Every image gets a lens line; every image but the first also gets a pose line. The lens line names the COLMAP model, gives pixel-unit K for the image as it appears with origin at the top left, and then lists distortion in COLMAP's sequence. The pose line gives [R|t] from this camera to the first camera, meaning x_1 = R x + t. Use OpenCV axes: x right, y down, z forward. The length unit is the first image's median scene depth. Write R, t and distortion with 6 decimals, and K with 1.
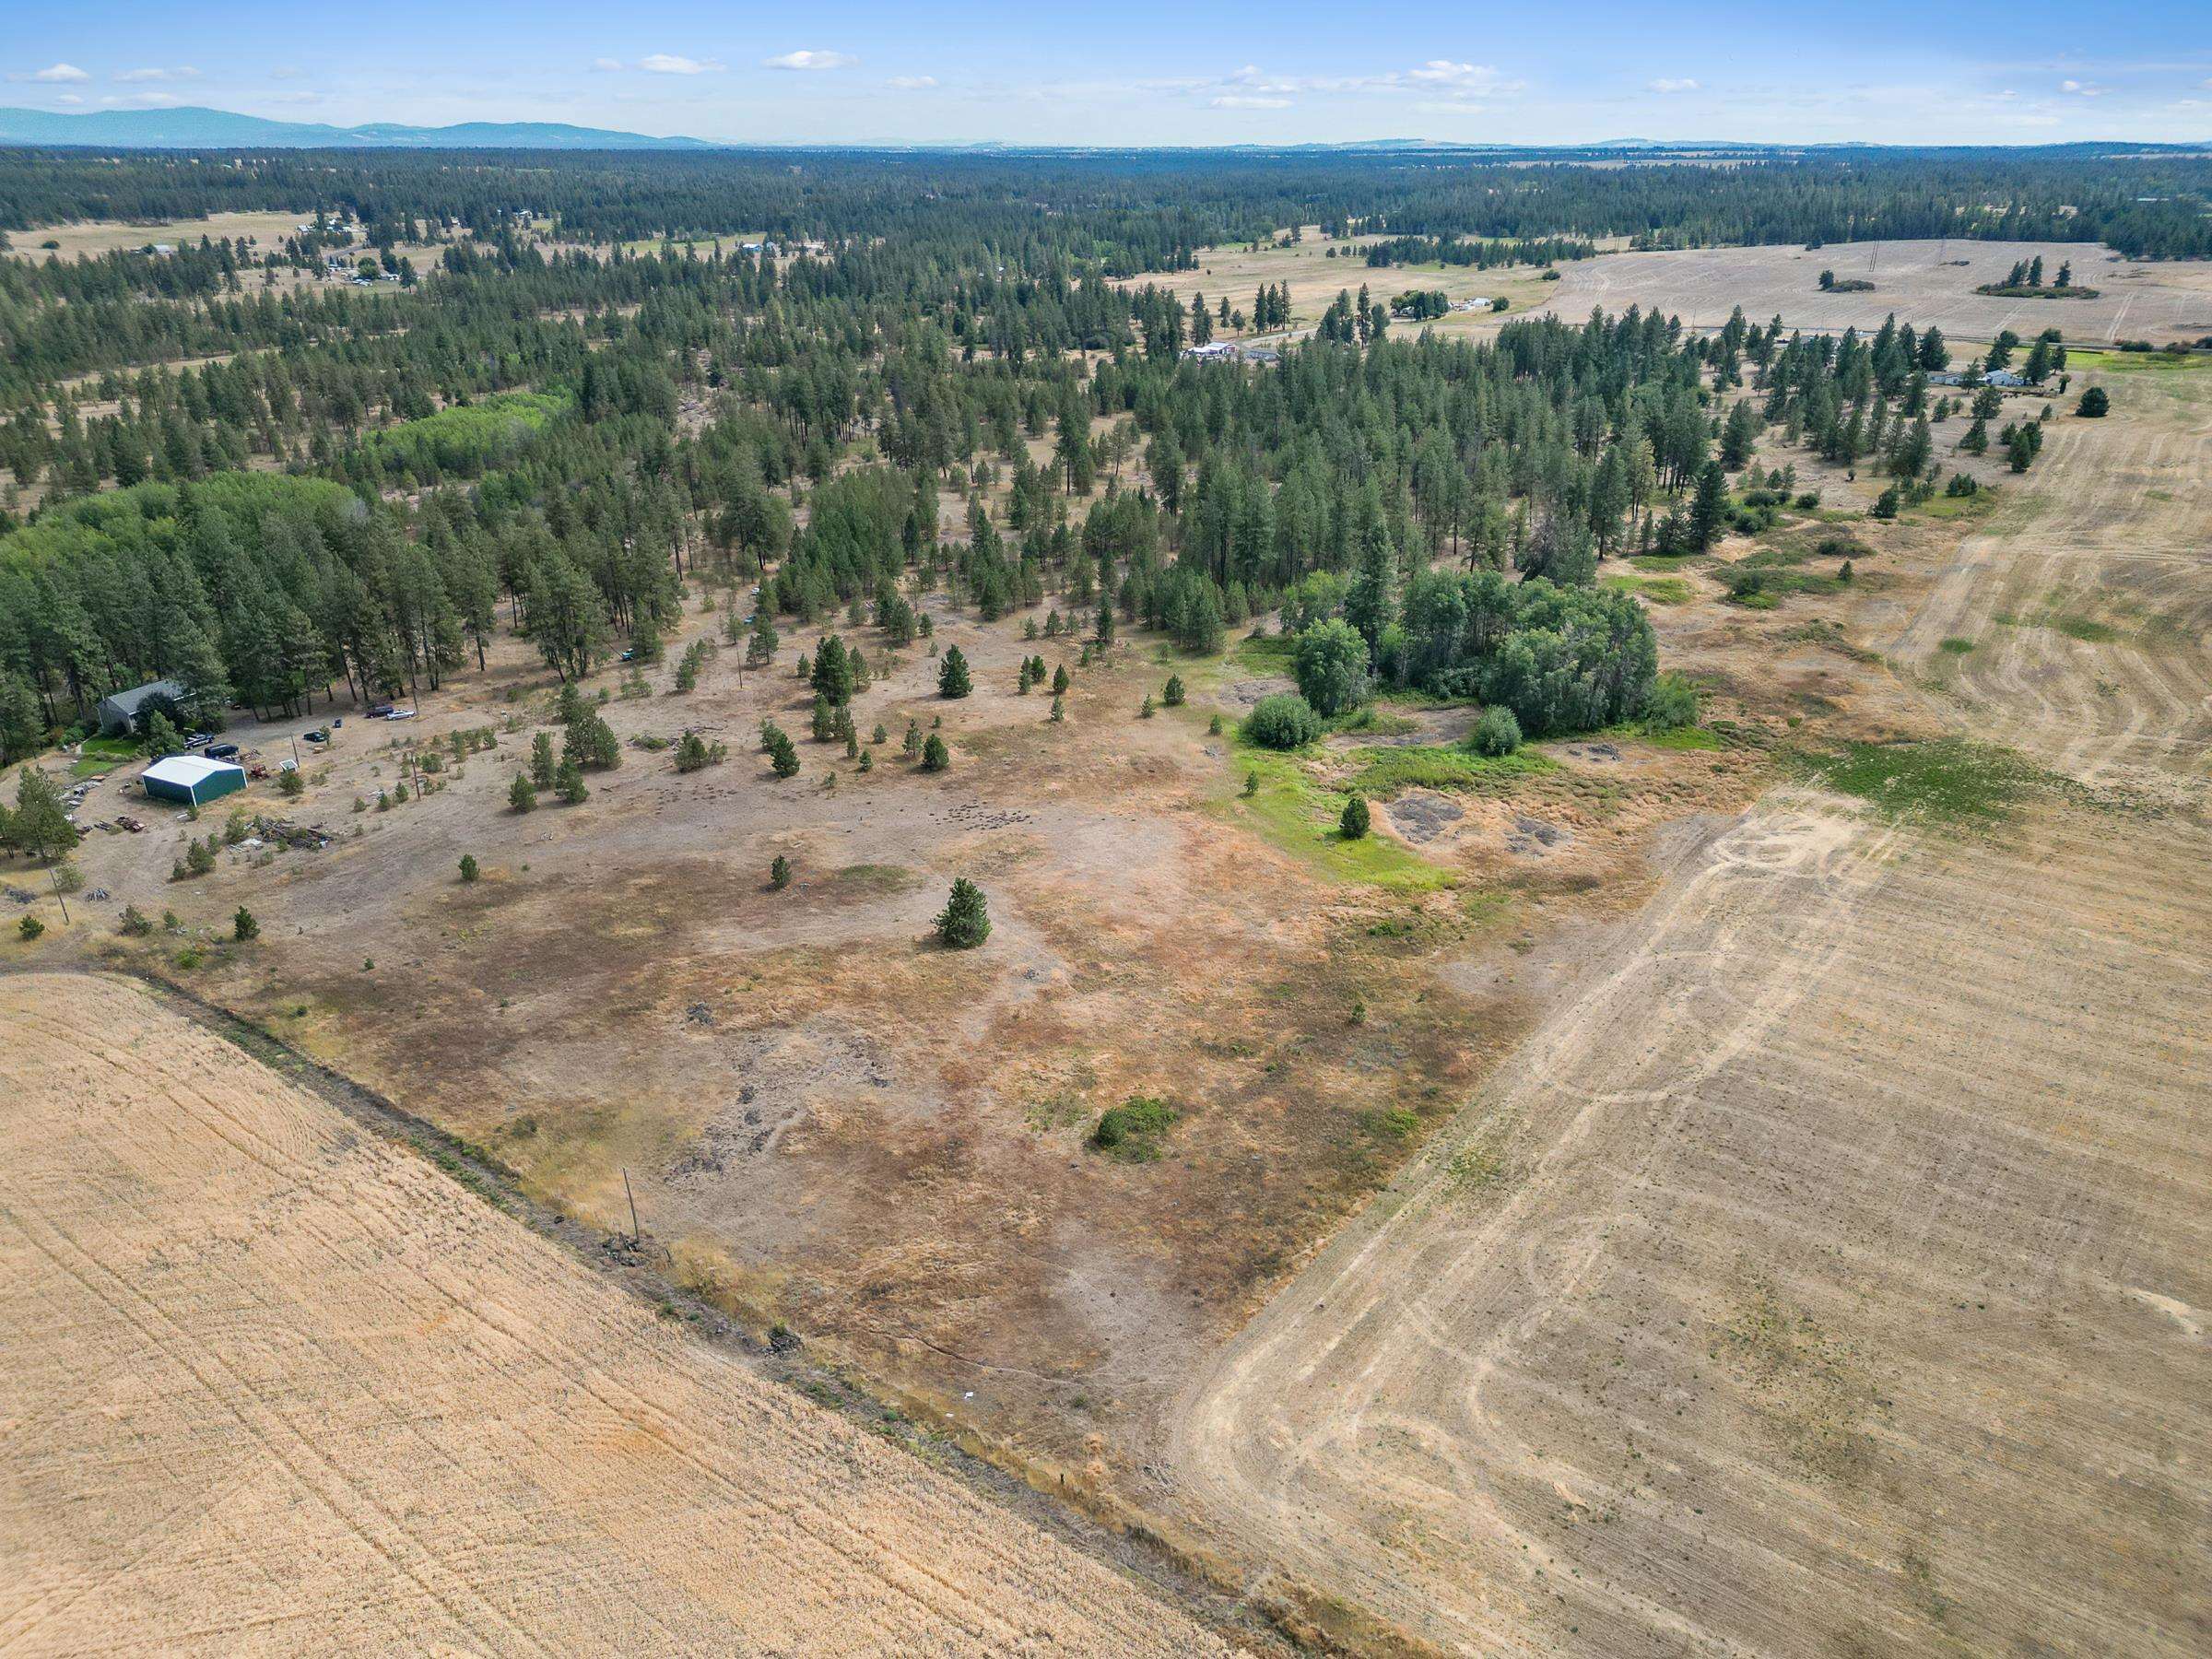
lens RADIAL K [[1535.1, 0, 1104.9], [0, 1535.1, 827.8], [0, 0, 1]] dist [0.035390, -0.021314]
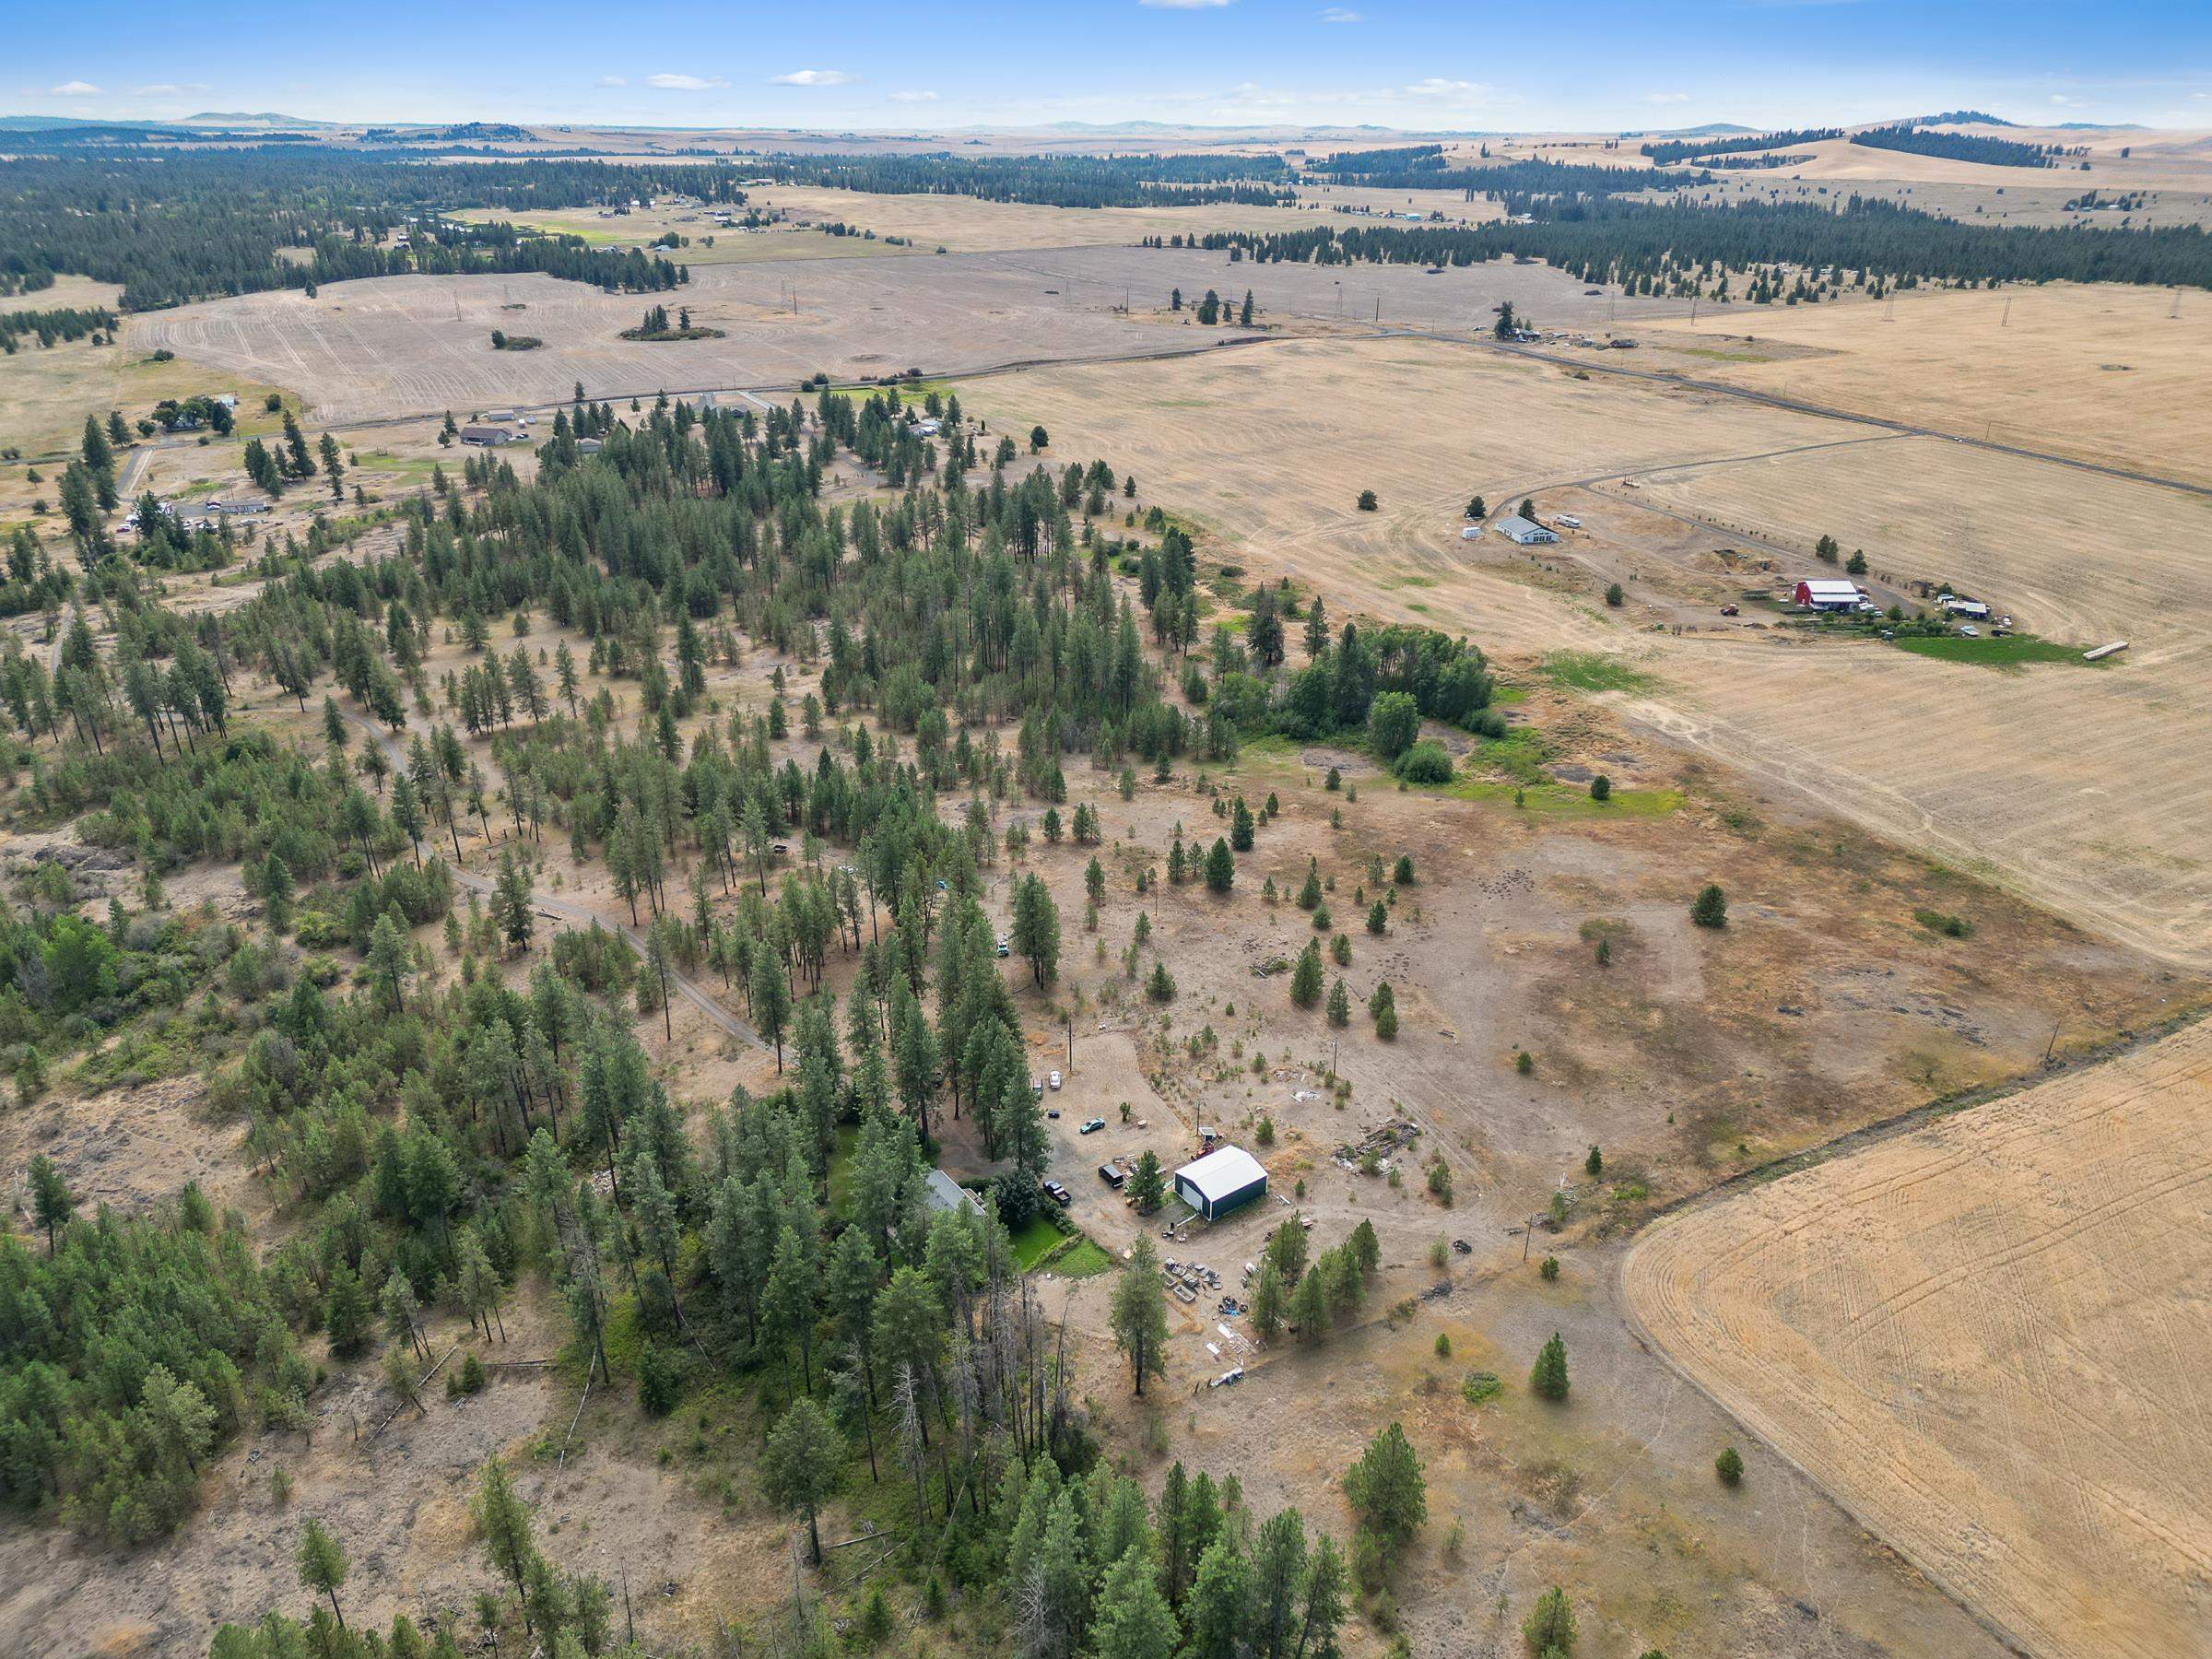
lens RADIAL K [[1535.1, 0, 1089.1], [0, 1535.1, 828.5], [0, 0, 1]] dist [0.035390, -0.021314]
pose [[0.469083, -0.365914, 0.803784, -1.663500], [0.355071, 0.911470, 0.207720, -0.583382], [-0.808632, 0.187963, 0.557480, 0.611587]]
